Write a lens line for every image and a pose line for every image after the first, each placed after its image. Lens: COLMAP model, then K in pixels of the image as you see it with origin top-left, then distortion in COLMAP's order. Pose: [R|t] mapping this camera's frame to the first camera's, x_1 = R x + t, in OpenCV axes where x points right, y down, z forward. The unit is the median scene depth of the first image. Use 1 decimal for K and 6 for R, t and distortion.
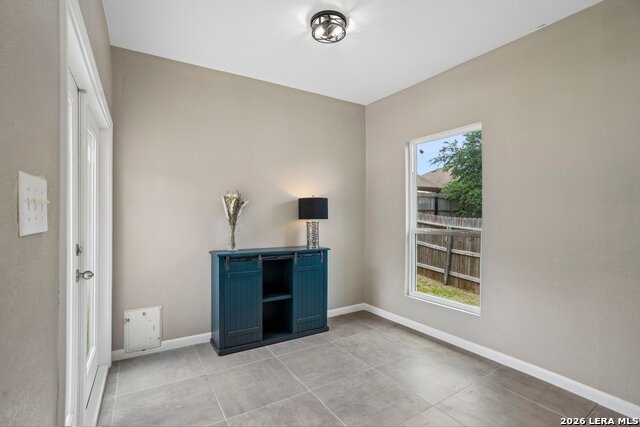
lens RADIAL K [[291.0, 0, 315.5], [0, 291.0, 212.3], [0, 0, 1]] dist [-0.041653, 0.001366]
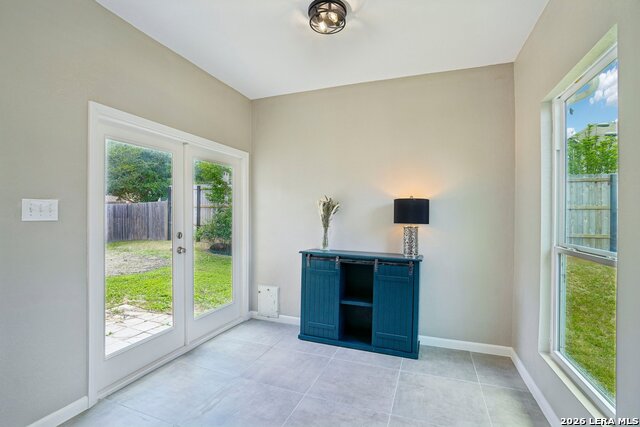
lens RADIAL K [[291.0, 0, 316.1], [0, 291.0, 213.8], [0, 0, 1]] dist [-0.041653, 0.001366]
pose [[0.618996, -0.000788, -0.785394, 0.559760], [-0.005999, 0.999966, -0.005731, 0.001688], [0.785371, 0.008260, 0.618970, 0.293464]]
